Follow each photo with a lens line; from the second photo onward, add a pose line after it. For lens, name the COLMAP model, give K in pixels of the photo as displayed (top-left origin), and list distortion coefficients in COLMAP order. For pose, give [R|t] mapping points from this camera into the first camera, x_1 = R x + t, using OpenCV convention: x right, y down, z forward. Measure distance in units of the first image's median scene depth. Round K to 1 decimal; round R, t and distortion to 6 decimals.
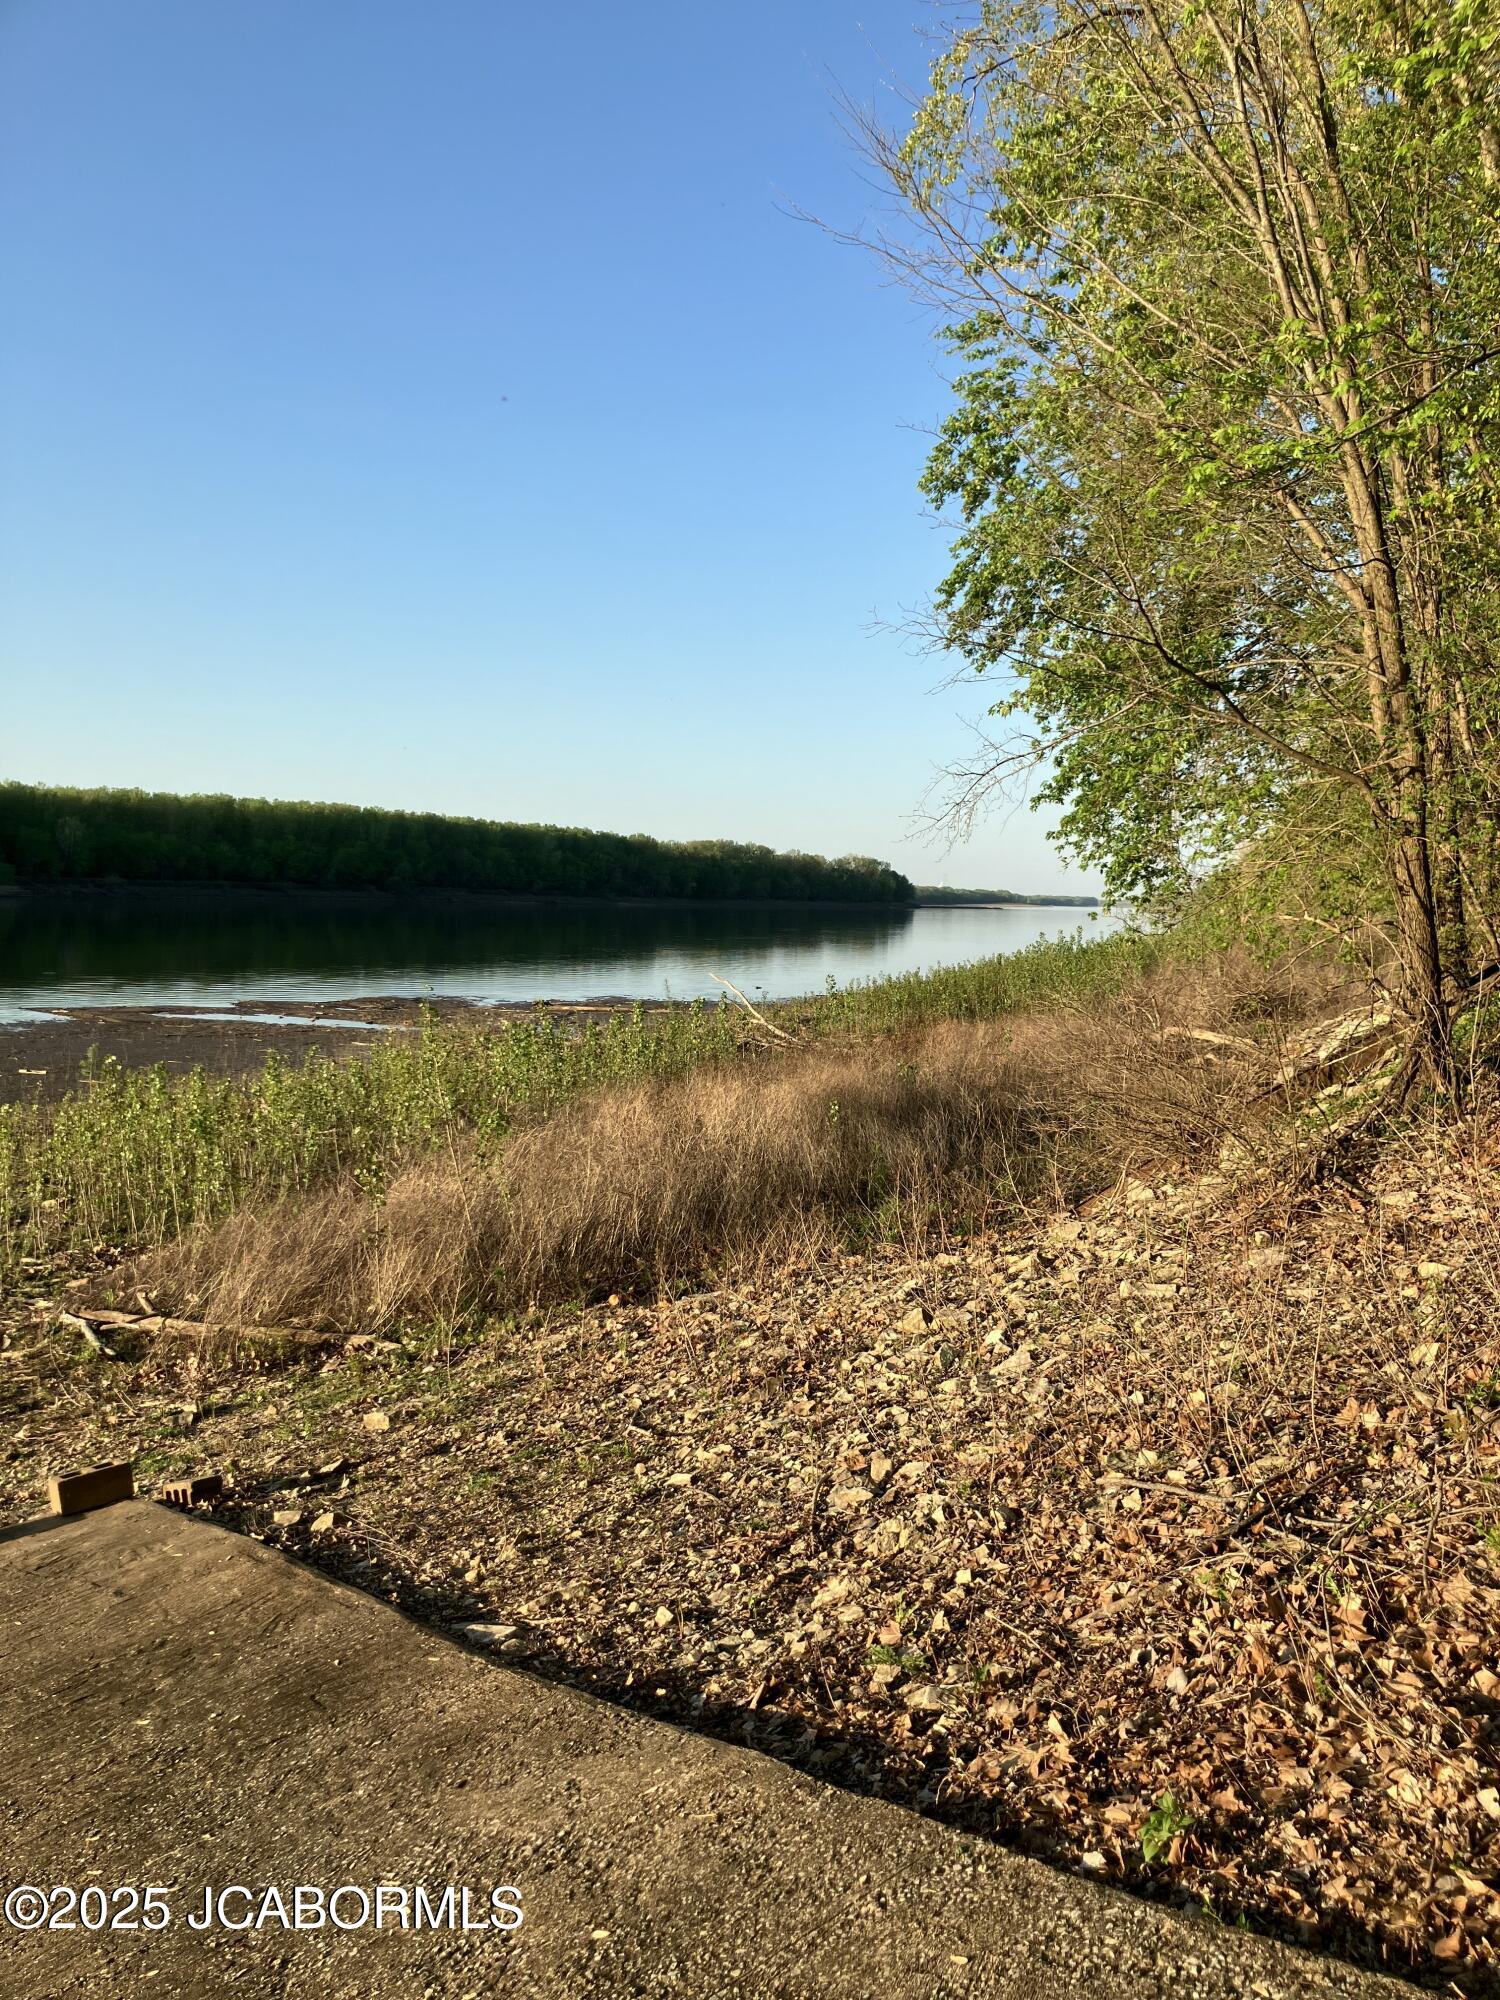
lens RADIAL K [[1648.5, 0, 759.8], [0, 1648.5, 1002.8], [0, 0, 1]] dist [0.001820, 0.025211]
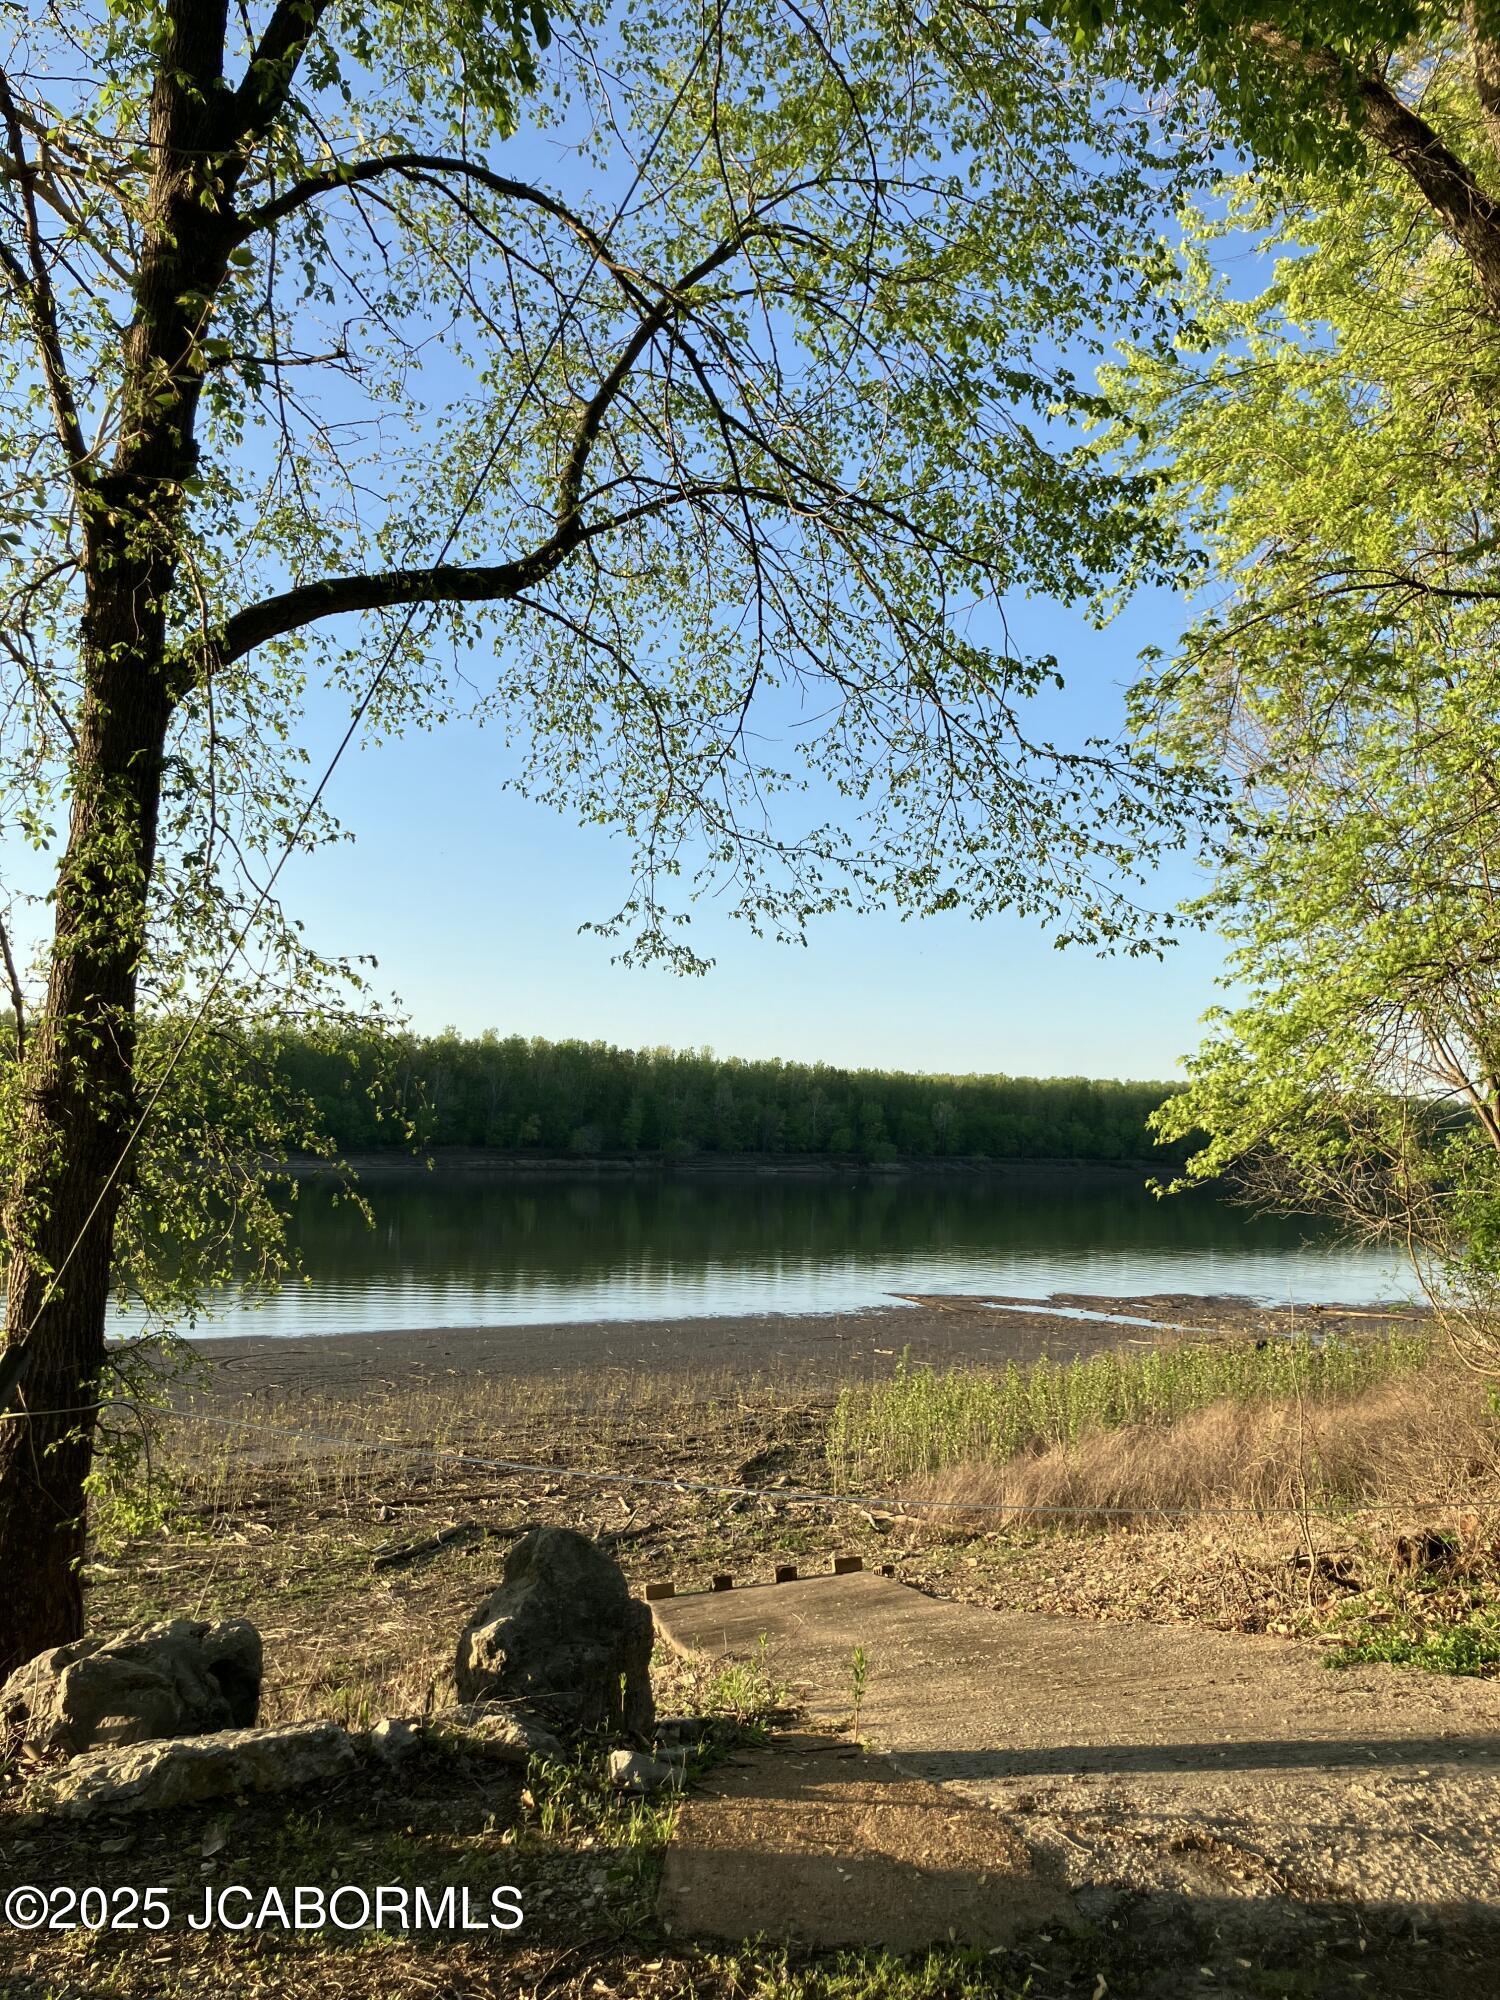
lens RADIAL K [[1648.5, 0, 759.8], [0, 1648.5, 1002.8], [0, 0, 1]] dist [0.001820, 0.025211]
pose [[0.873963, -0.044571, -0.483944, 0.085740], [-0.035134, 0.987385, -0.154388, -0.018220], [0.484720, 0.151932, 0.861373, -0.158268]]
